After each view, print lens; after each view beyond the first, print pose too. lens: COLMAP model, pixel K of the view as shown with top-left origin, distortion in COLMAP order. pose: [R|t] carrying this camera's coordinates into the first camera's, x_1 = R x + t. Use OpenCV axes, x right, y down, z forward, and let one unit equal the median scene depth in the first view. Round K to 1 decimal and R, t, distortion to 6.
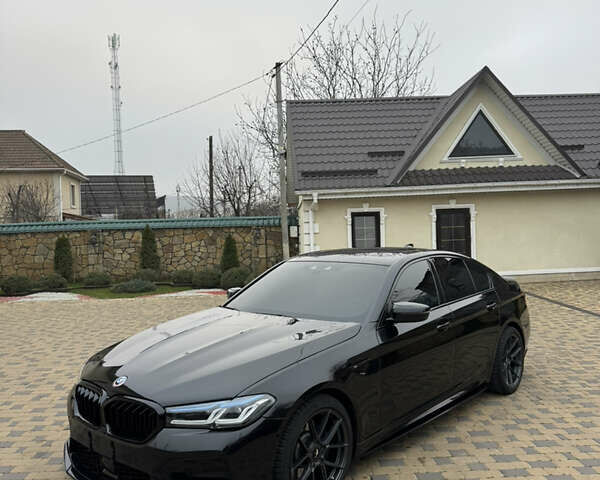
lens RADIAL K [[551.0, 0, 300.0], [0, 551.0, 240.0], [0, 0, 1]] dist [0.141203, -0.272212]
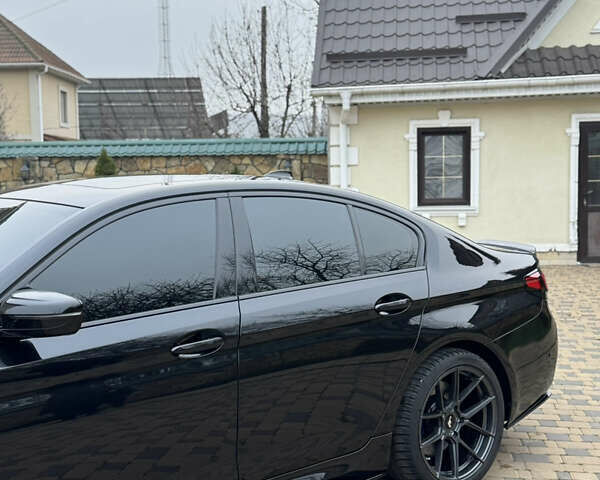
lens RADIAL K [[888.4, 0, 300.0], [0, 888.4, 240.0], [0, 0, 1]] dist [0.125895, -0.111927]
pose [[0.982385, 0.027869, -0.184776, 0.145213], [-0.016527, 0.997899, 0.062639, 0.007677], [0.186134, -0.058482, 0.980782, 0.100195]]
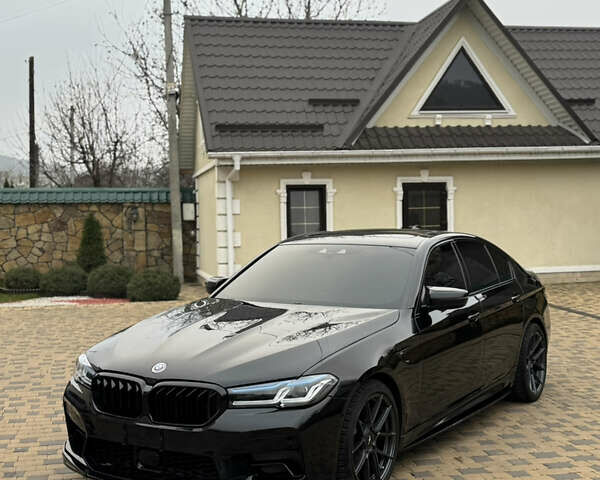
lens RADIAL K [[888.4, 0, 300.0], [0, 888.4, 240.0], [0, 0, 1]] dist [0.125895, -0.111927]
pose [[0.985250, 0.008232, 0.170921, -0.081079], [-0.010438, 0.999873, 0.012012, 0.005841], [-0.170800, -0.013619, 0.985212, -0.109499]]
